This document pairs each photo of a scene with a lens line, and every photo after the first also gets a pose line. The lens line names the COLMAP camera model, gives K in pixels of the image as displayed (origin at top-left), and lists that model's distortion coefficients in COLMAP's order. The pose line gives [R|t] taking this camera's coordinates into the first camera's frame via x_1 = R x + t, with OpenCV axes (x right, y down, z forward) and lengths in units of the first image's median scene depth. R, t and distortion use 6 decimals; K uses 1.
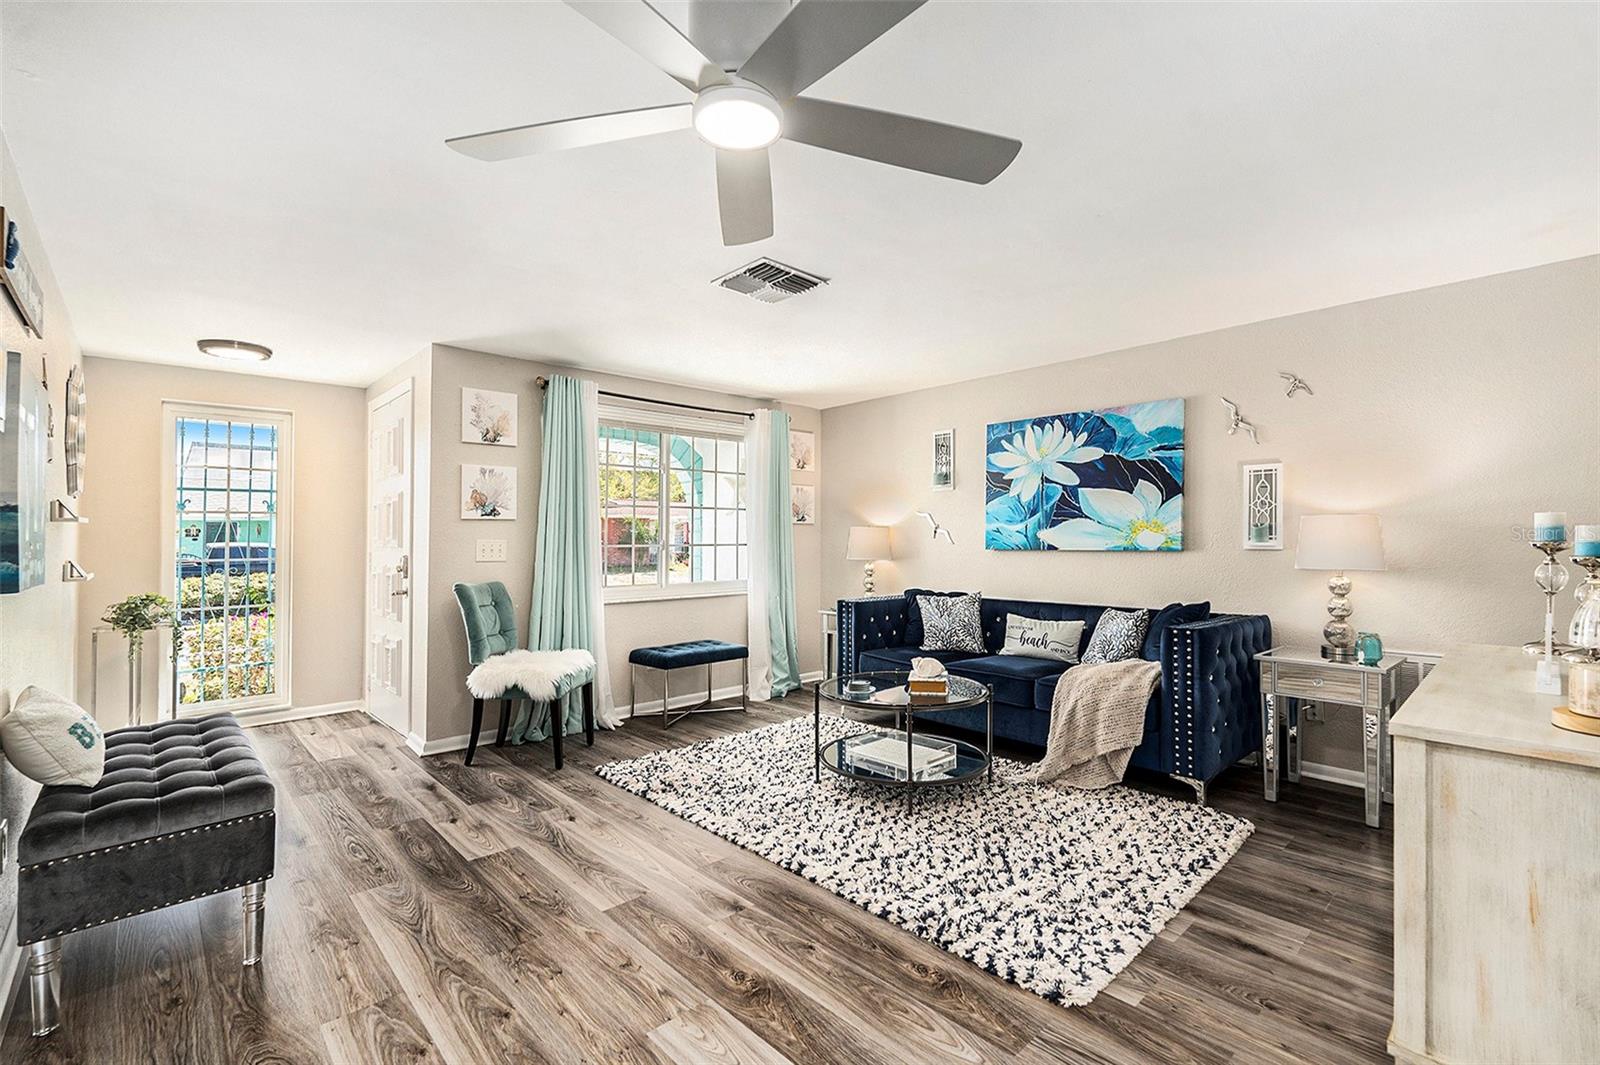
lens RADIAL K [[708.4, 0, 801.1], [0, 708.4, 539.1], [0, 0, 1]] dist [0.001066, -0.000023]
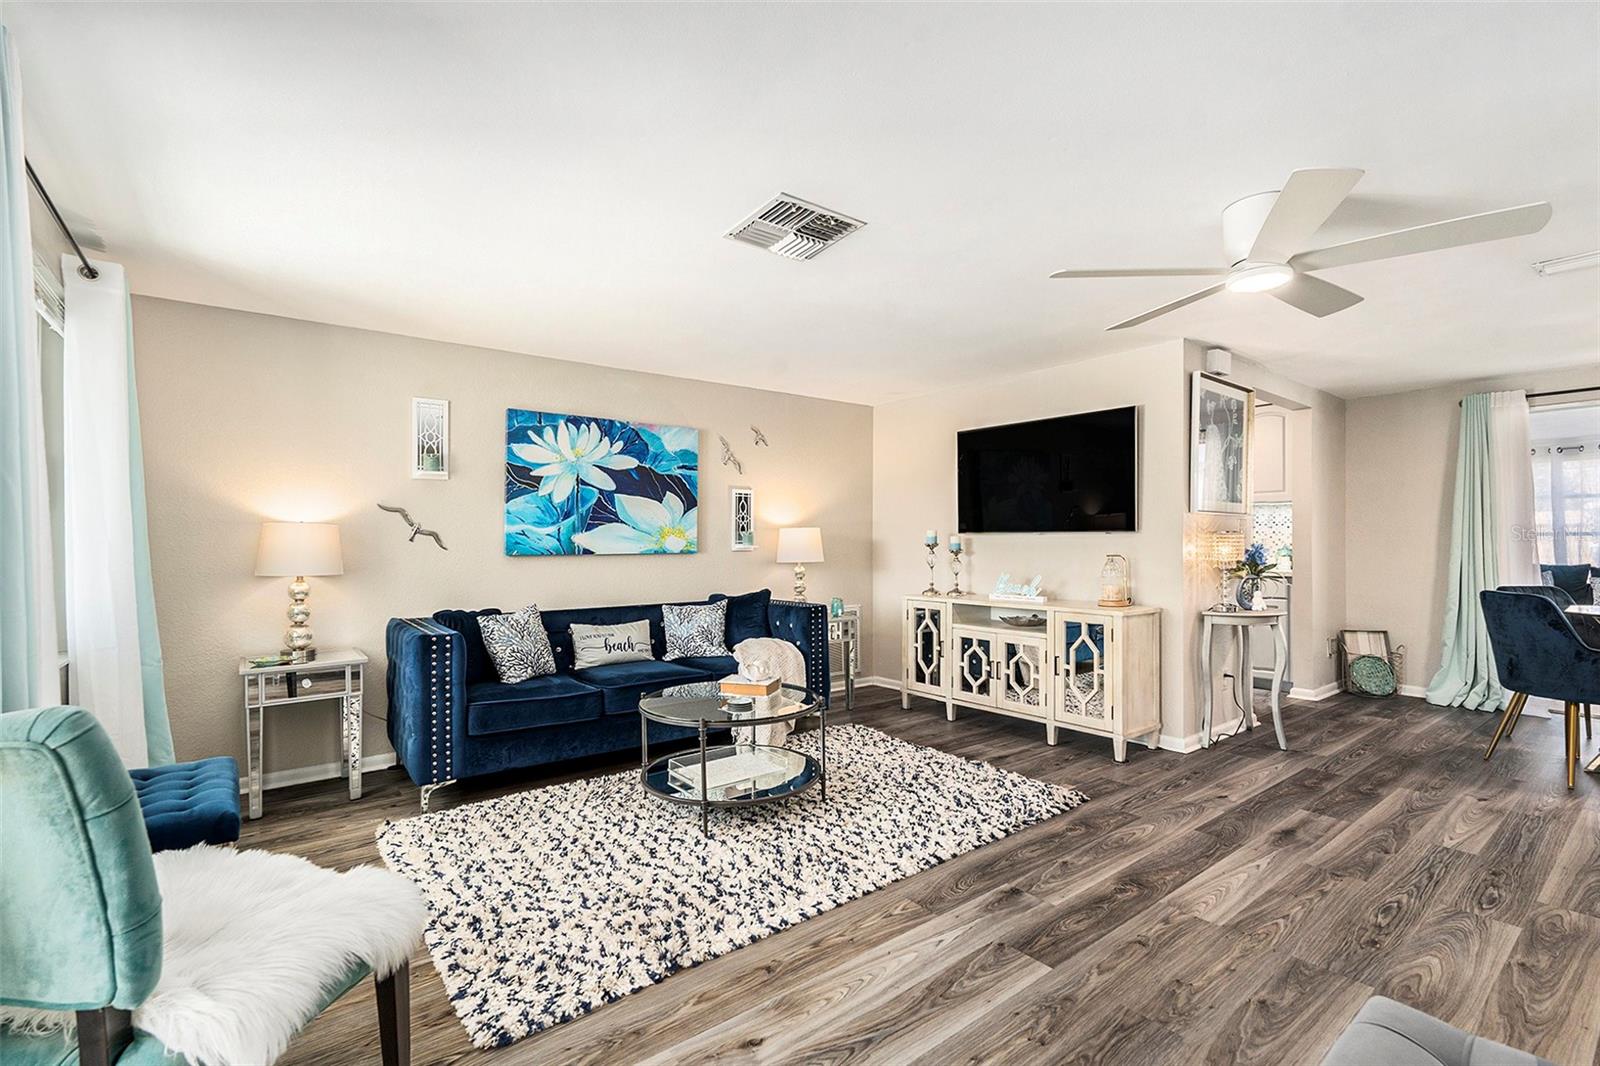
lens RADIAL K [[708.4, 0, 801.1], [0, 708.4, 539.6], [0, 0, 1]] dist [0.001066, -0.000023]
pose [[0.093293, 0.009481, 0.995594, -0.649517], [0.003178, 0.999947, -0.009820, 0.006224], [-0.995634, 0.004080, 0.093258, 0.677354]]
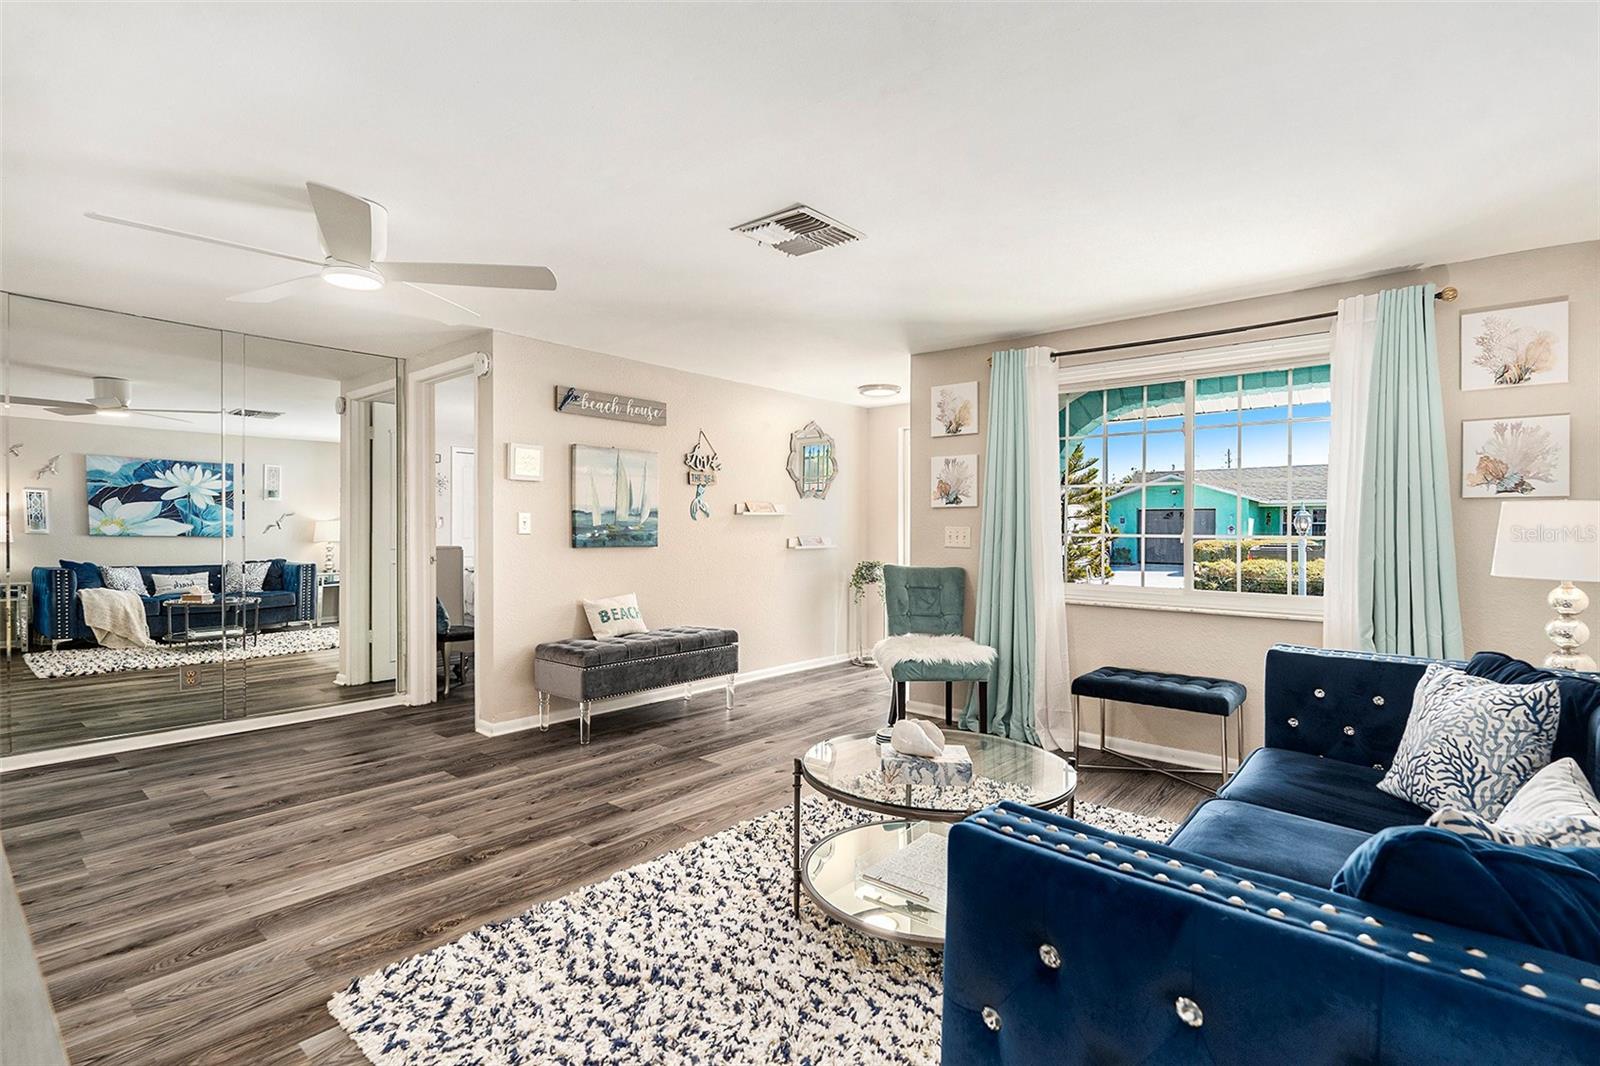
lens RADIAL K [[750.6, 0, 806.5], [0, 750.6, 529.6], [0, 0, 1]] dist [0.000581, -0.000082]
pose [[0.119275, 0.009584, -0.992815, 0.653892], [-0.002040, 0.999954, 0.009408, -0.004550], [0.992859, 0.000903, 0.119289, 0.667942]]
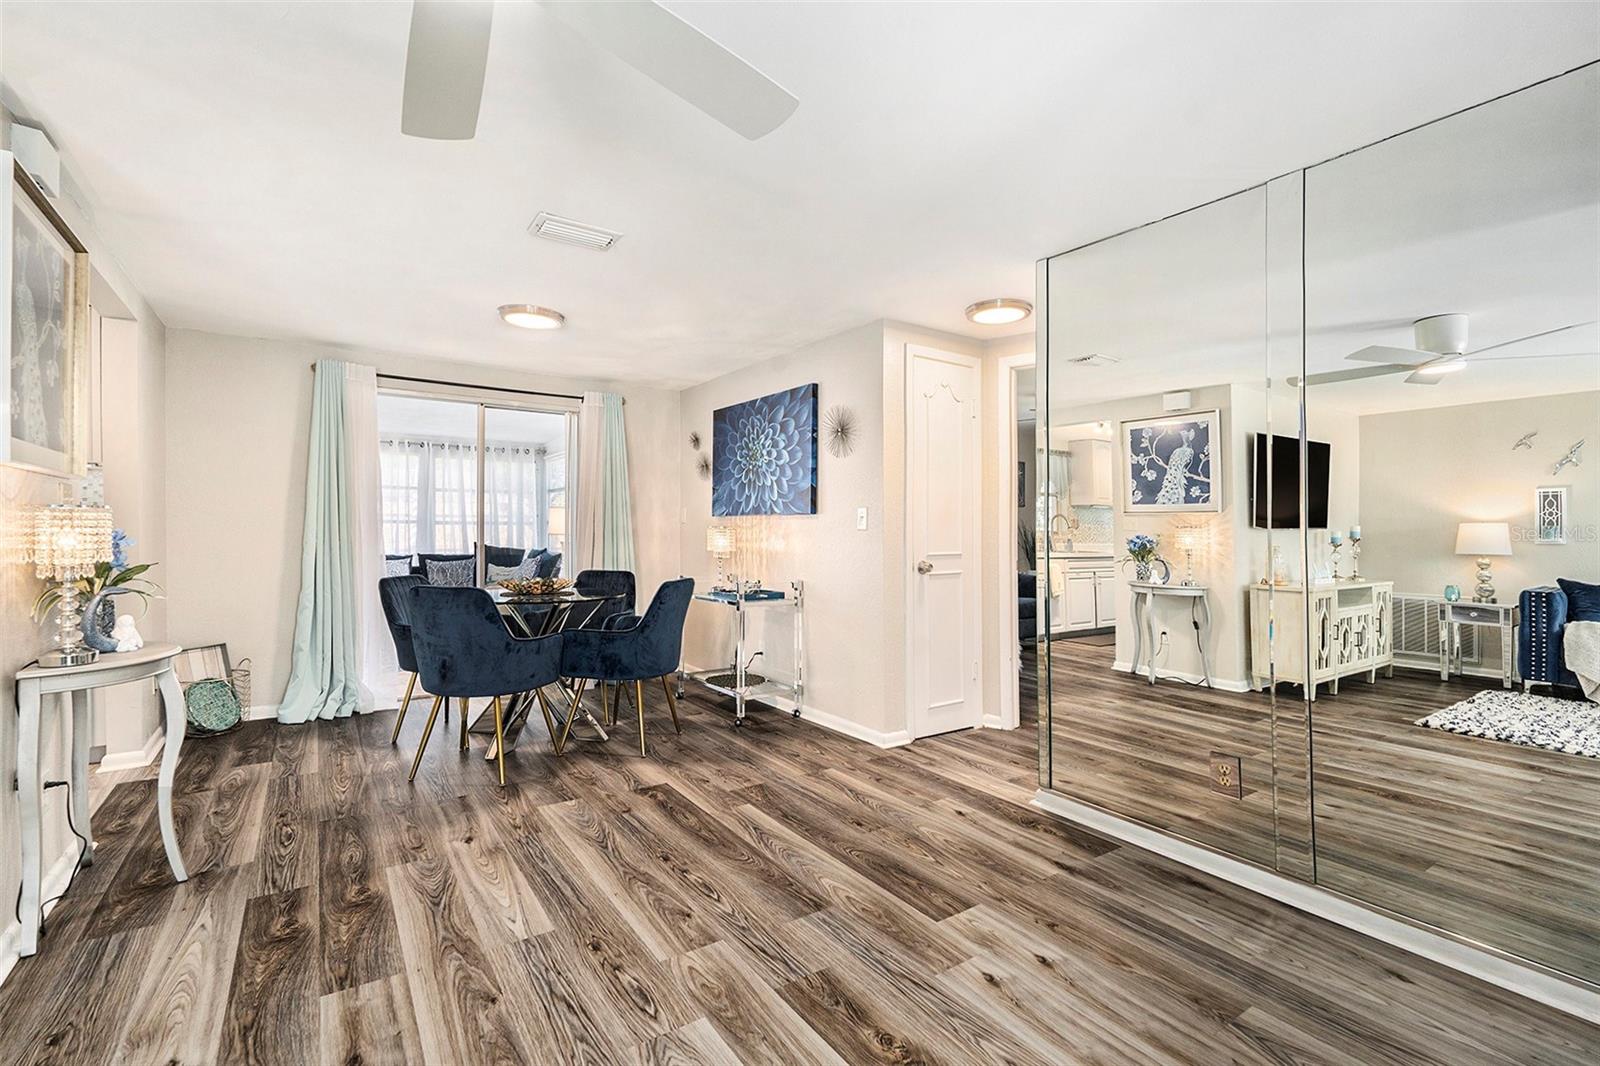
lens RADIAL K [[705.8, 0, 781.9], [0, 705.8, 543.1], [0, 0, 1]] dist [0.000359, -0.000093]
pose [[-0.988396, -0.003663, 0.151854, -0.182459], [-0.001057, 0.999851, 0.017239, 0.004732], [-0.151894, 0.016878, -0.988253, 0.594096]]
